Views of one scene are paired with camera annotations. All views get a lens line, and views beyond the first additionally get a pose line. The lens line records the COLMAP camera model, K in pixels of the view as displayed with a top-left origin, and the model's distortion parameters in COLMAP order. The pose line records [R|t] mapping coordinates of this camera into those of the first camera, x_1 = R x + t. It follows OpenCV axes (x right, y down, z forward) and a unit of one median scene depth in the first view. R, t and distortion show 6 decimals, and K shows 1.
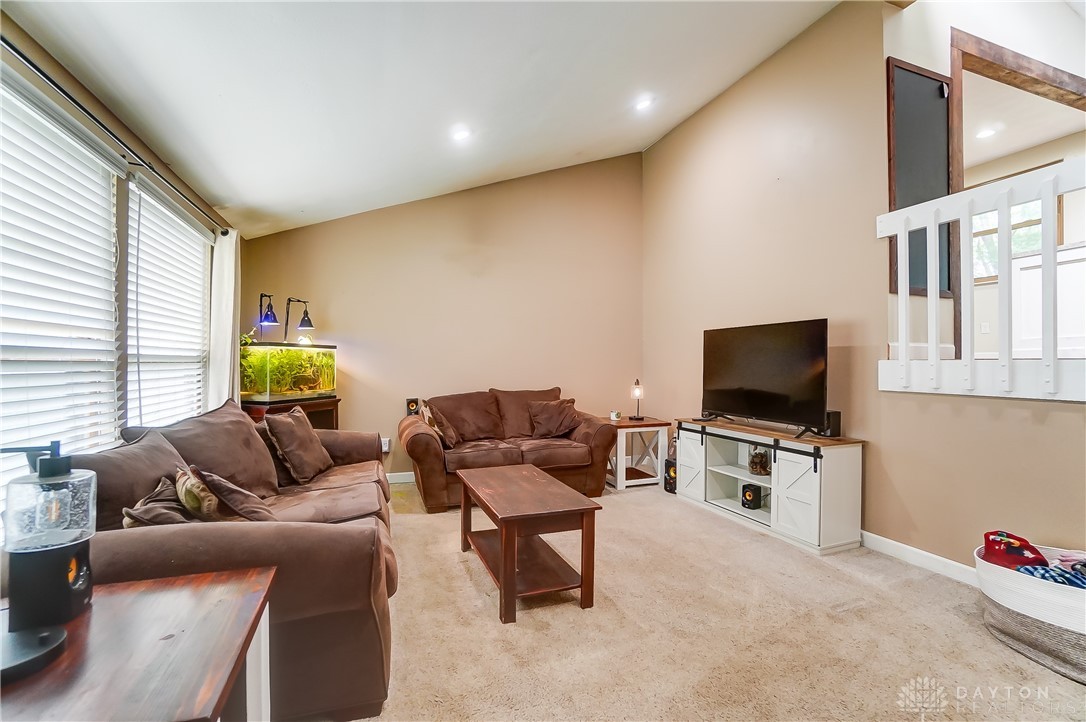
lens RADIAL K [[480.9, 0, 545.4], [0, 480.9, 363.0], [0, 0, 1]] dist [-0.063679, 0.019802]
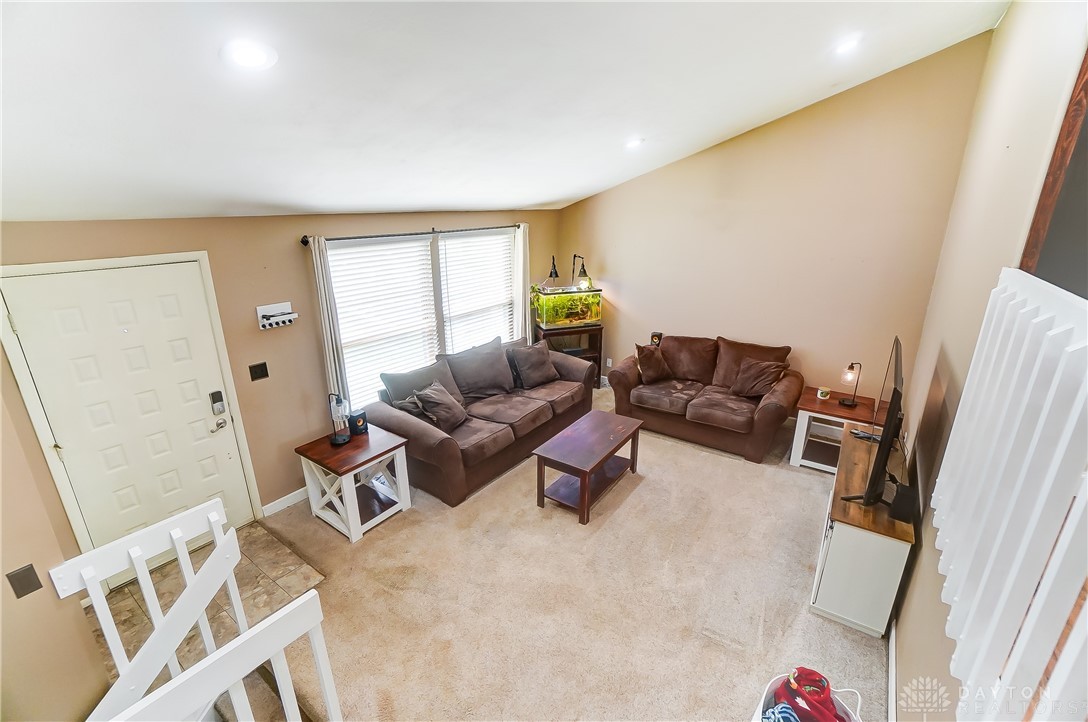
lens RADIAL K [[481.8, 0, 546.4], [0, 481.8, 363.0], [0, 0, 1]] dist [-0.063679, 0.019802]
pose [[0.566807, 0.253779, -0.783790, 0.661037], [0.004630, 0.950377, 0.311066, -0.285948], [0.823838, -0.179944, 0.537505, 0.078509]]
